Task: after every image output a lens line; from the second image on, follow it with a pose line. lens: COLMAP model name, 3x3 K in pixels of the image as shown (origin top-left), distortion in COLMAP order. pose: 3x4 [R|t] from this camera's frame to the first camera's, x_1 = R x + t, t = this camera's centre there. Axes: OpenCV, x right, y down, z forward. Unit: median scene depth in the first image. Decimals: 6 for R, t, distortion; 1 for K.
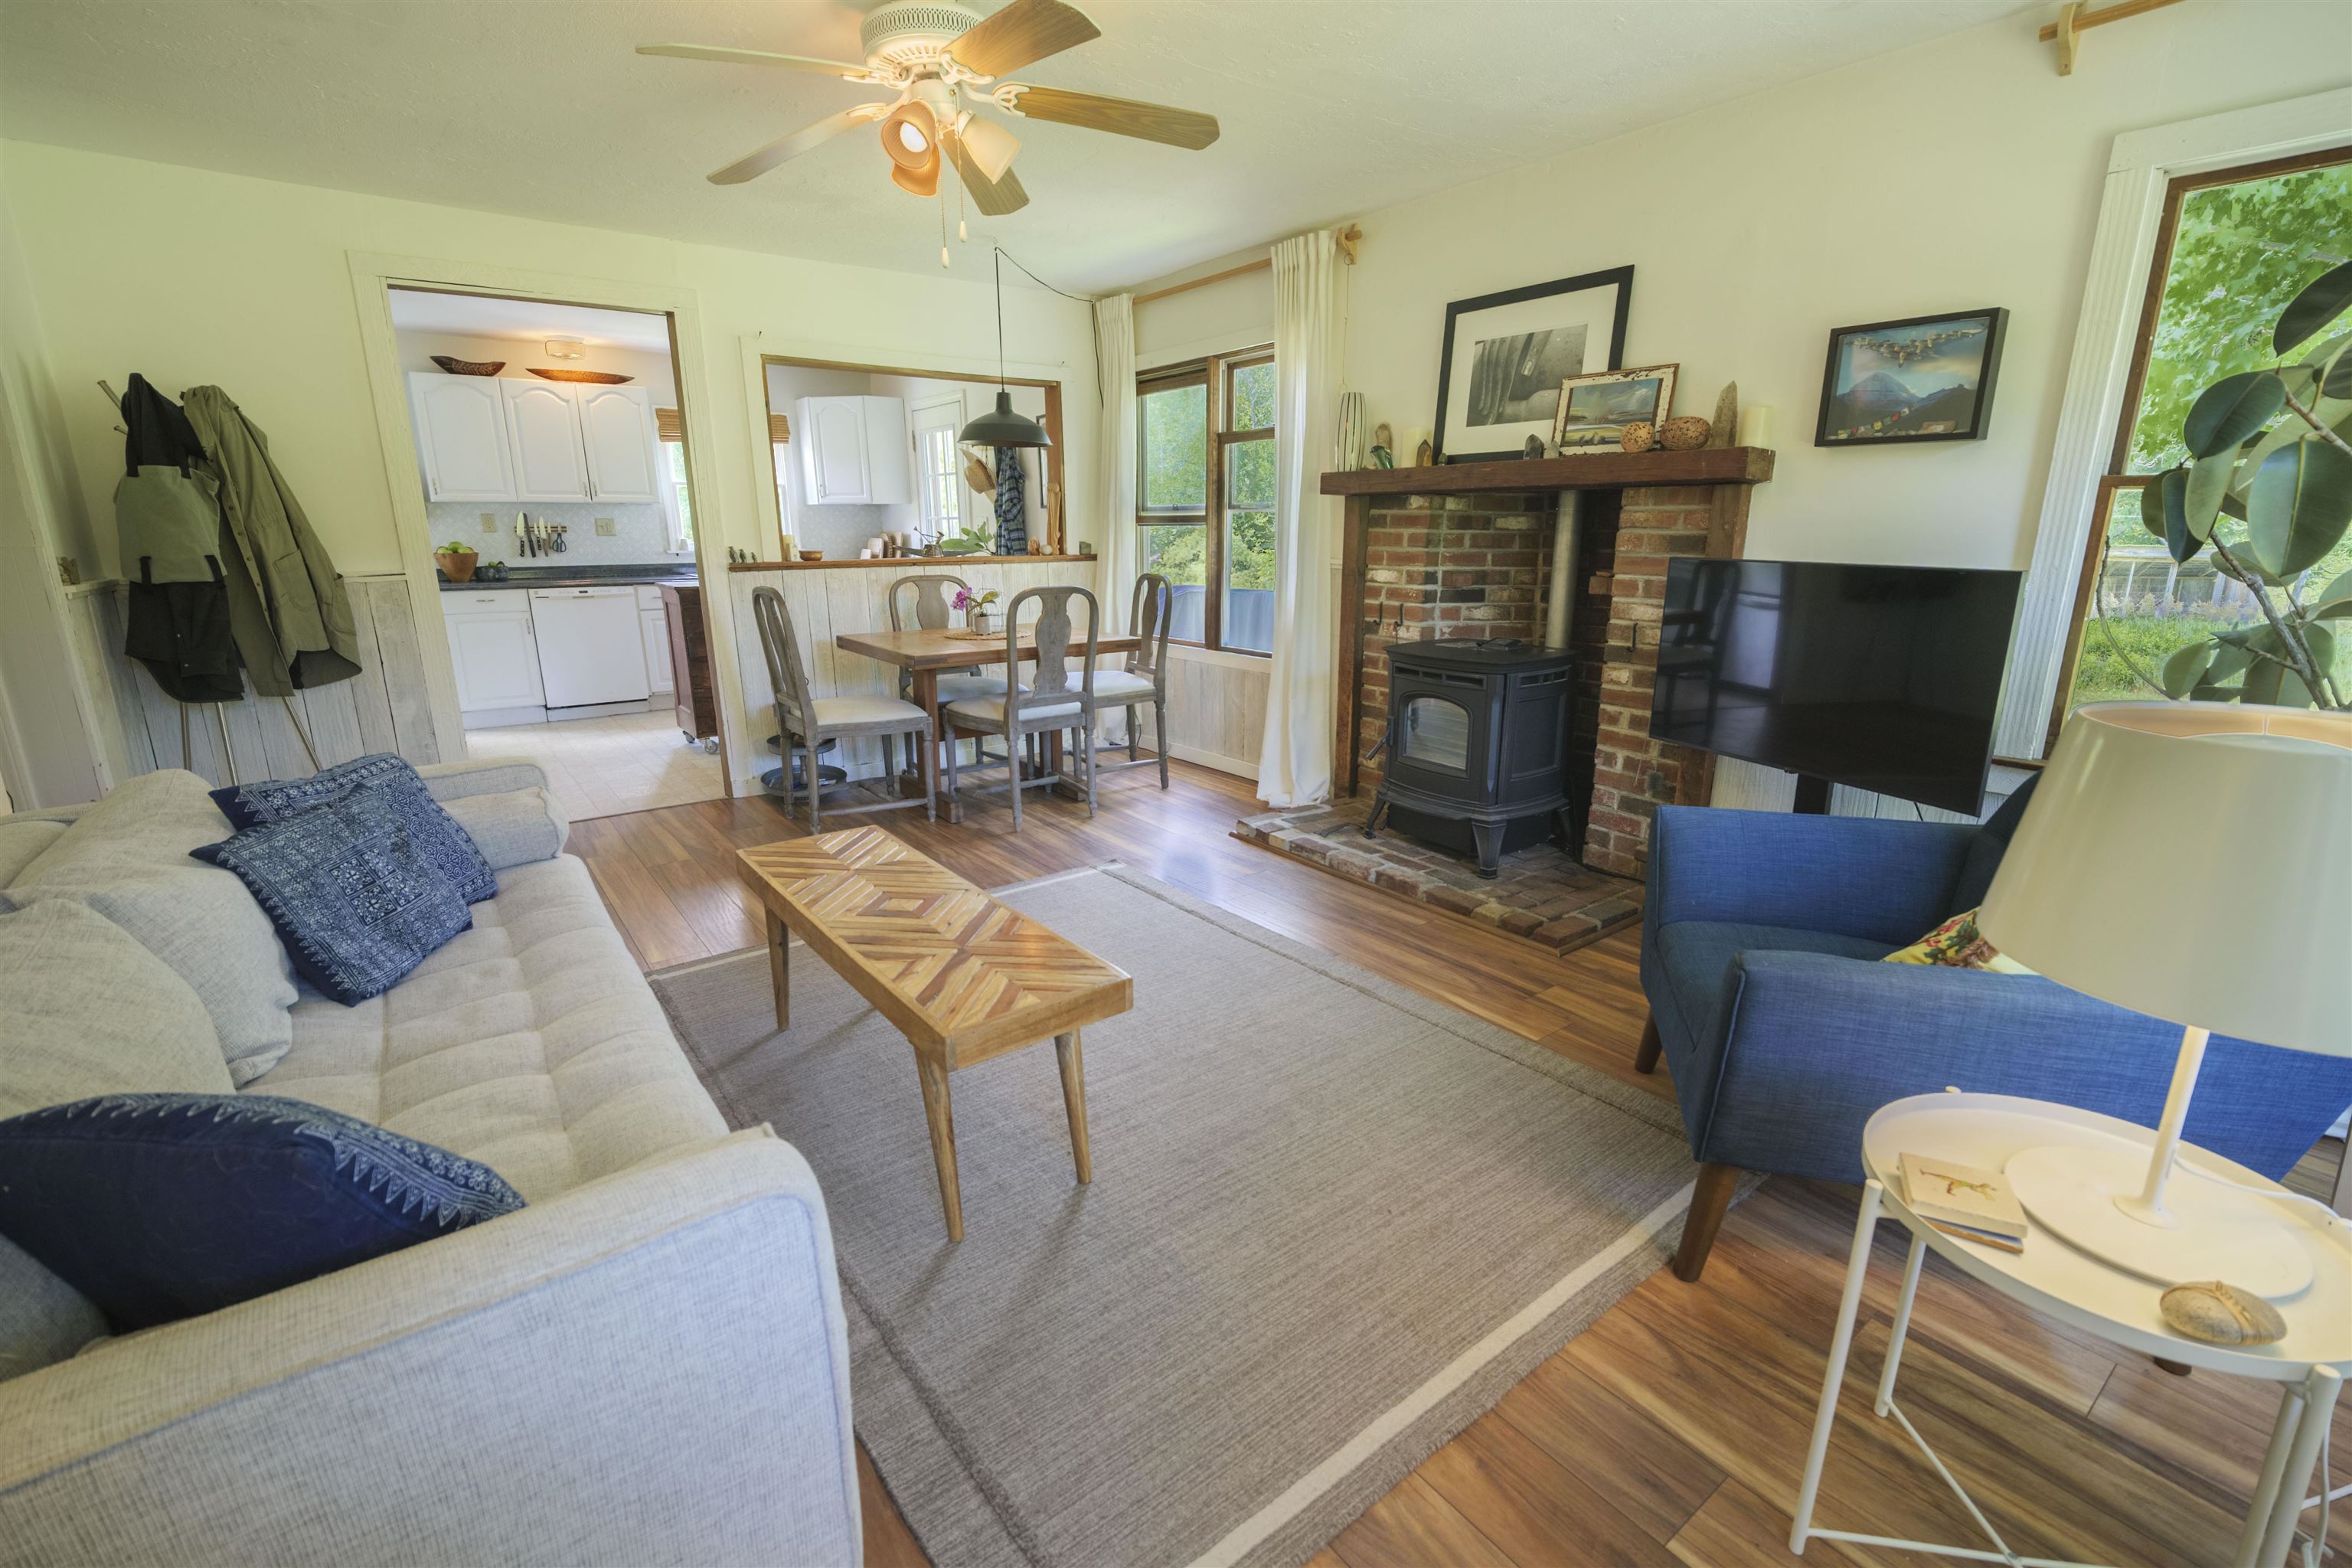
lens RADIAL K [[1021.9, 0, 1183.9], [0, 1021.9, 789.5], [0, 0, 1]] dist [0.013593, -0.000381]
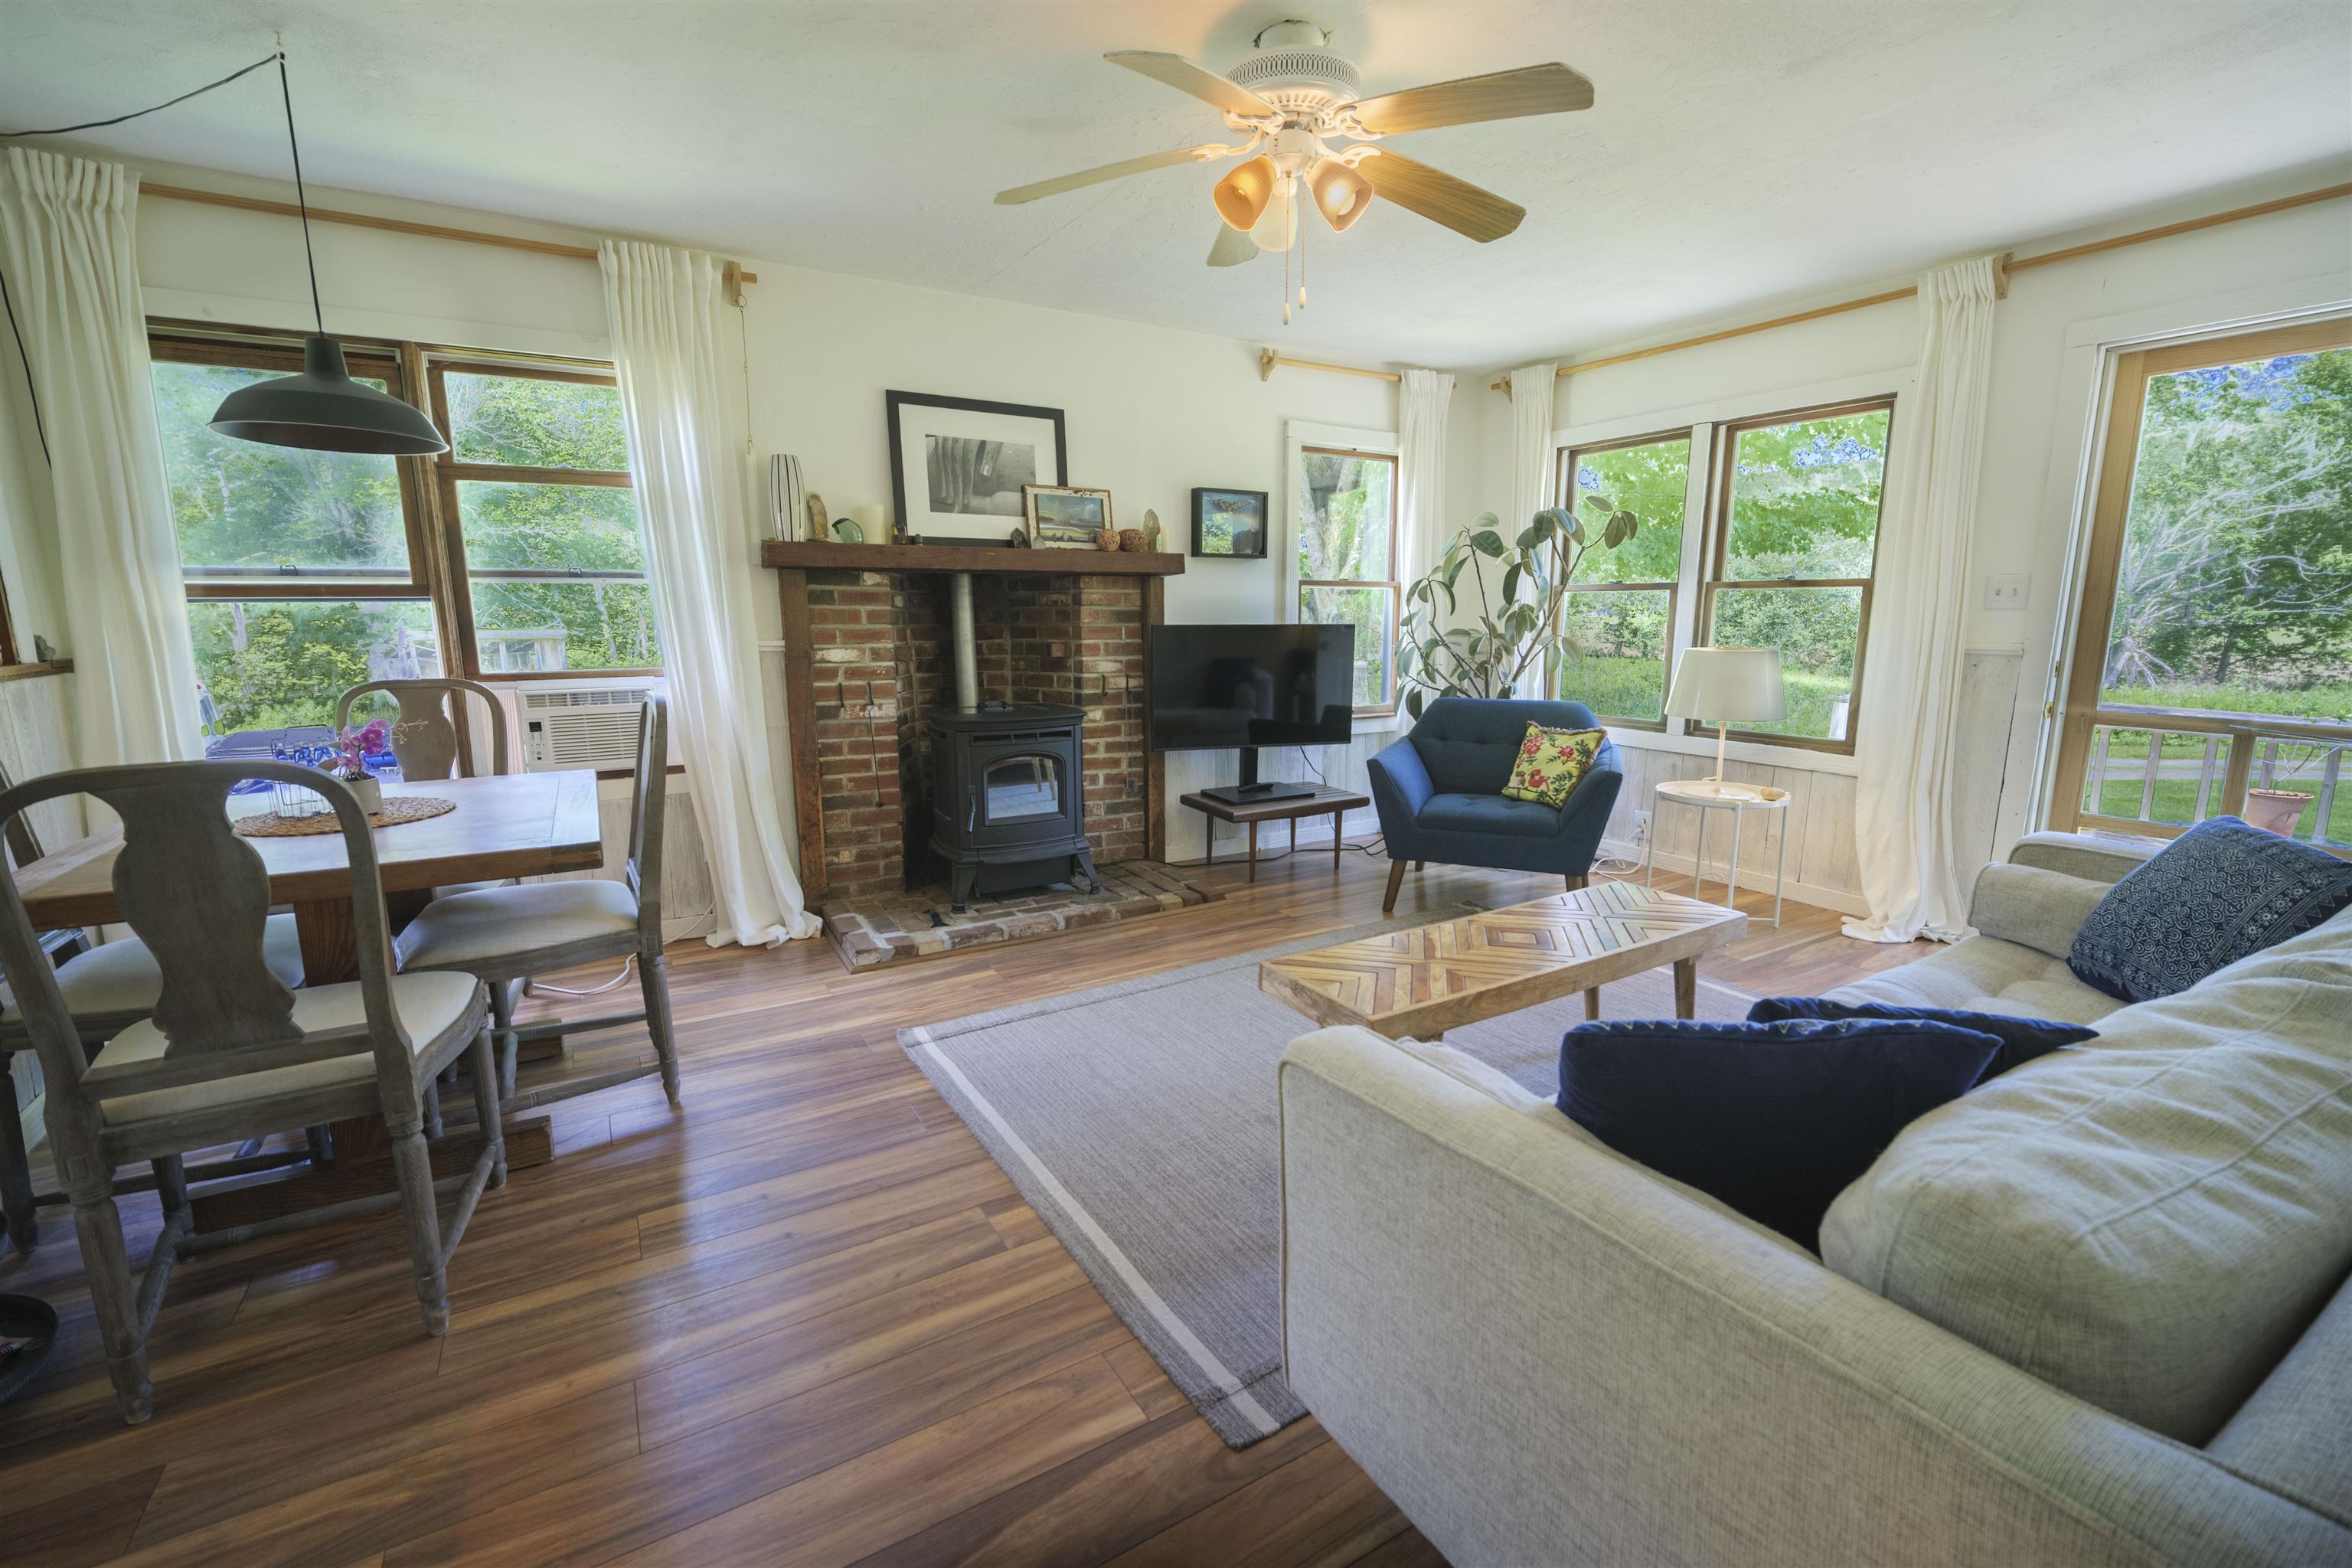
lens RADIAL K [[977.5, 0, 1172.5], [0, 977.5, 790.1], [0, 0, 1]] dist [0.014704, -0.014205]
pose [[0.109299, -0.176984, 0.978126, -0.752847], [0.252021, 0.956802, 0.144964, -0.162762], [-0.961530, 0.230664, 0.149181, 0.680020]]
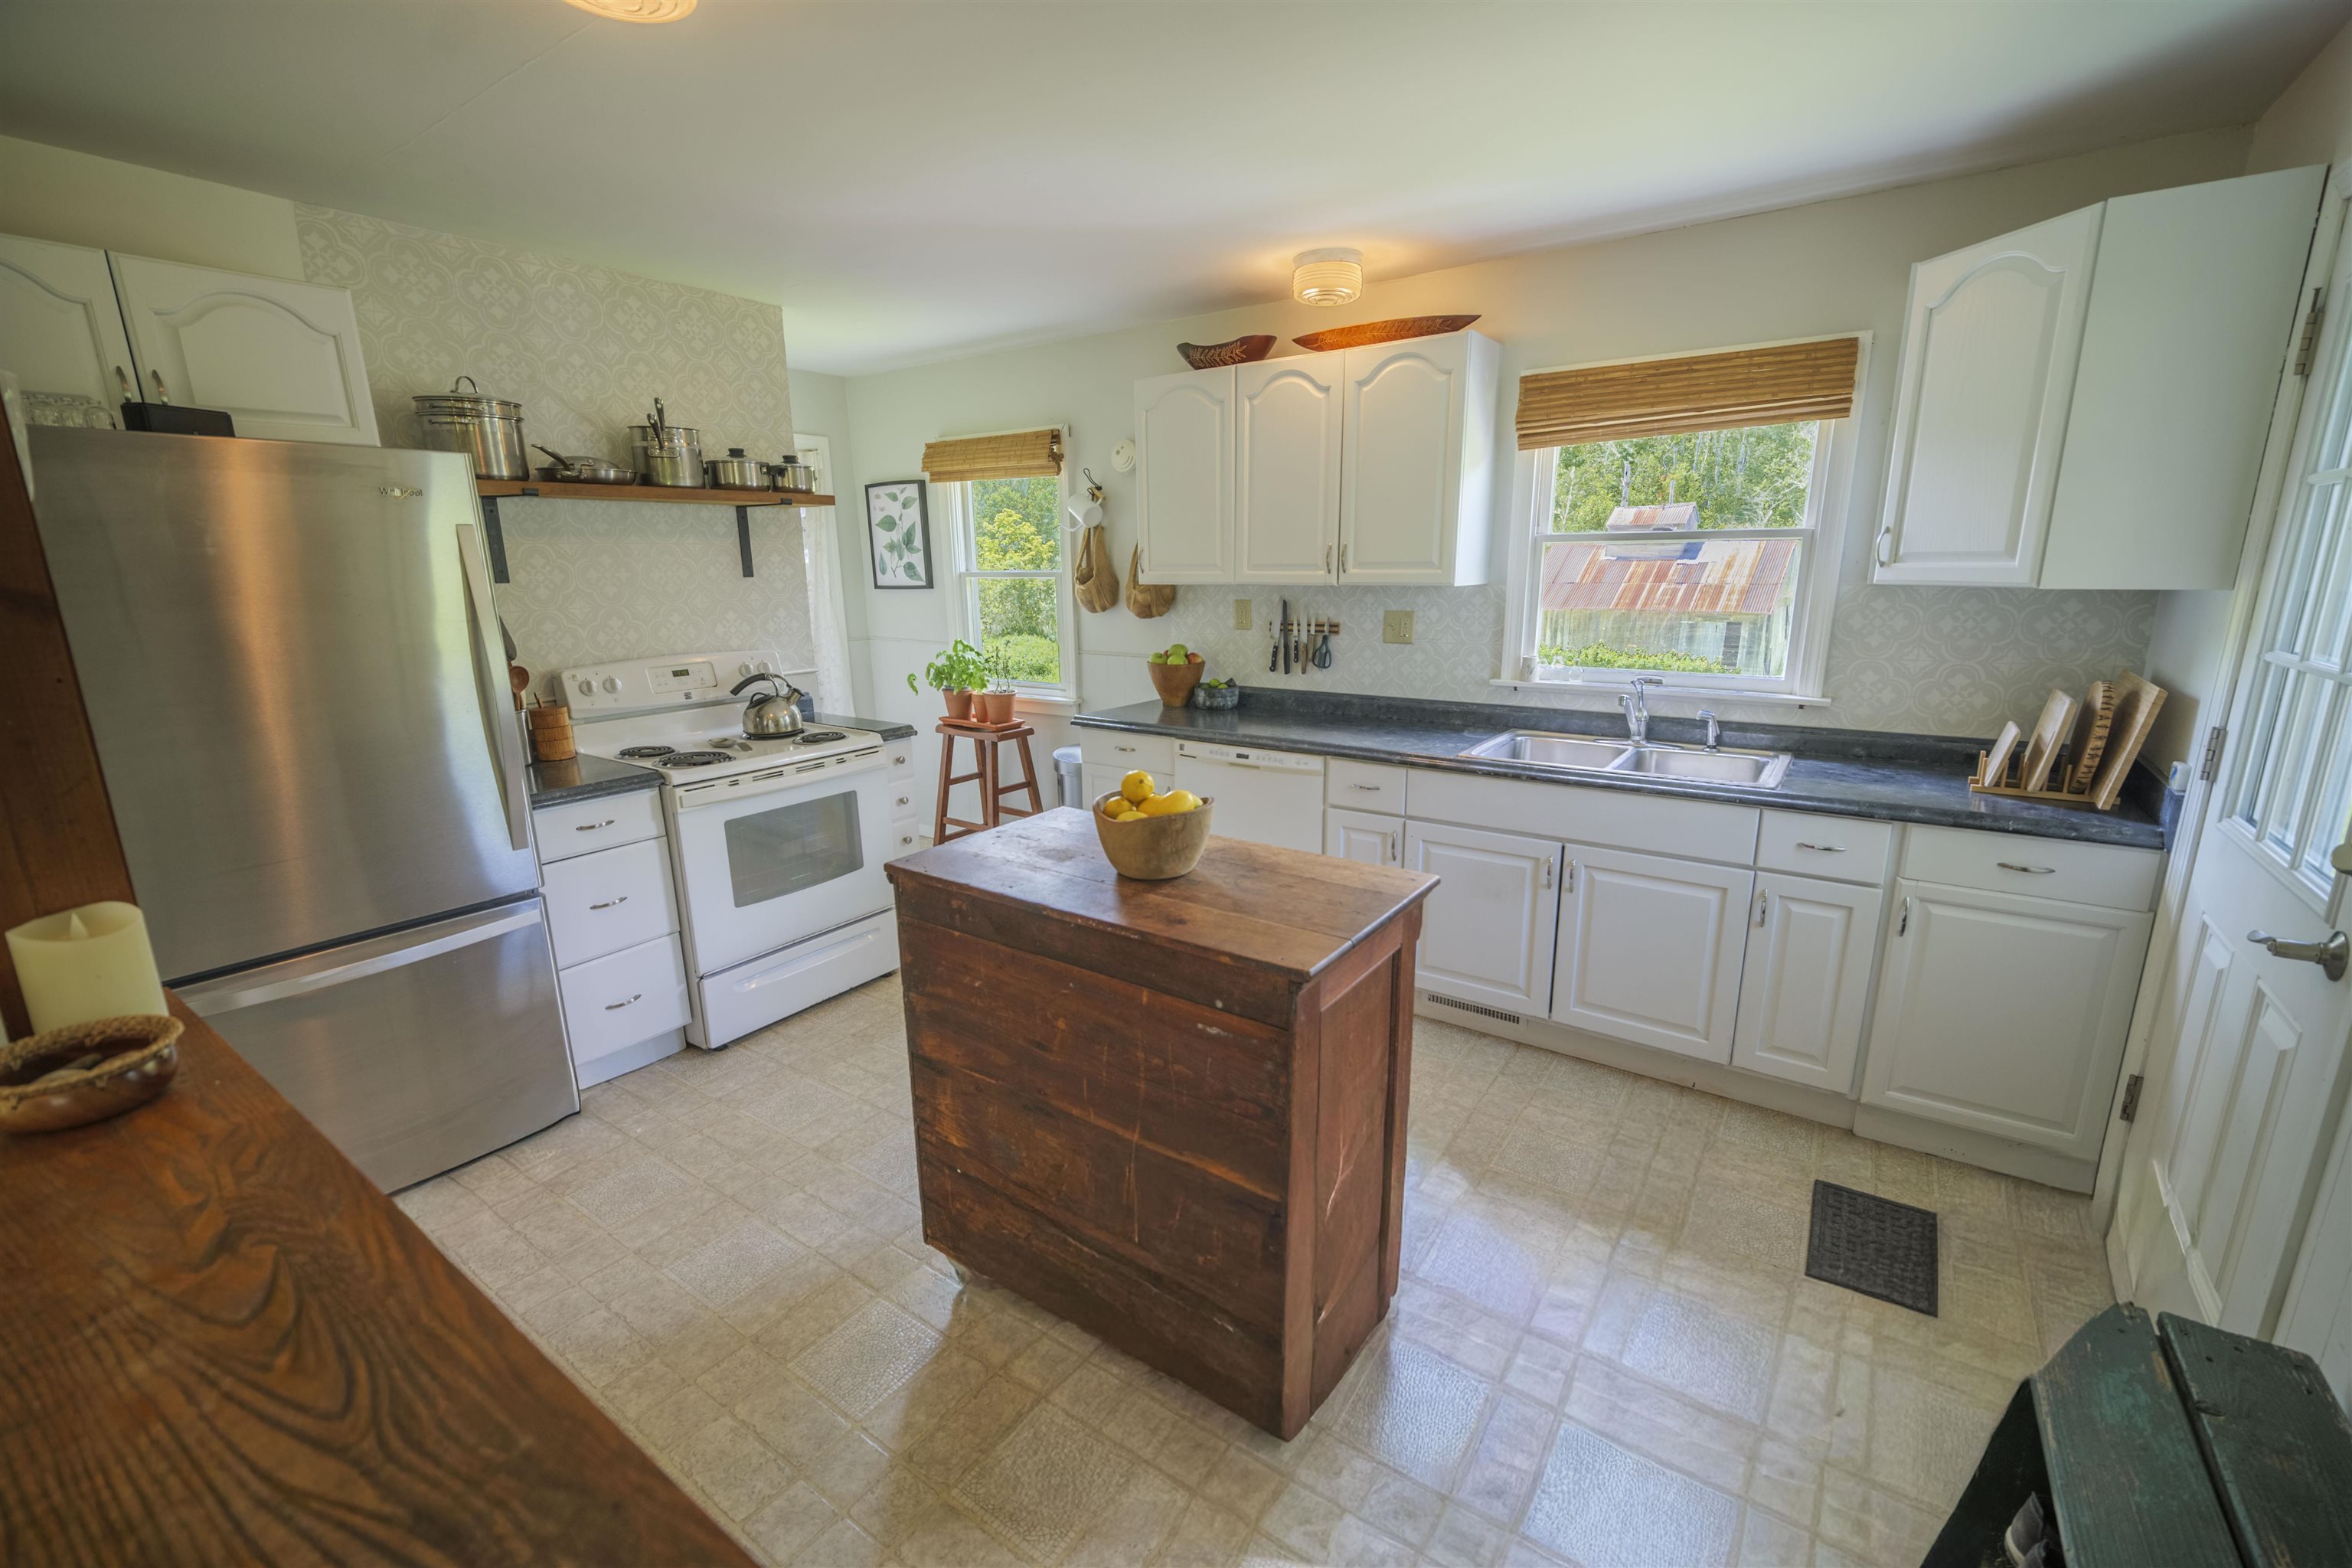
lens RADIAL K [[977.5, 0, 1172.5], [0, 977.5, 790.1], [0, 0, 1]] dist [0.014704, -0.014205]
pose [[0.323021, 0.218440, -0.920837, -0.244538], [-0.231939, 0.961597, 0.146747, -0.441525], [0.917530, 0.166176, 0.361281, 1.448085]]
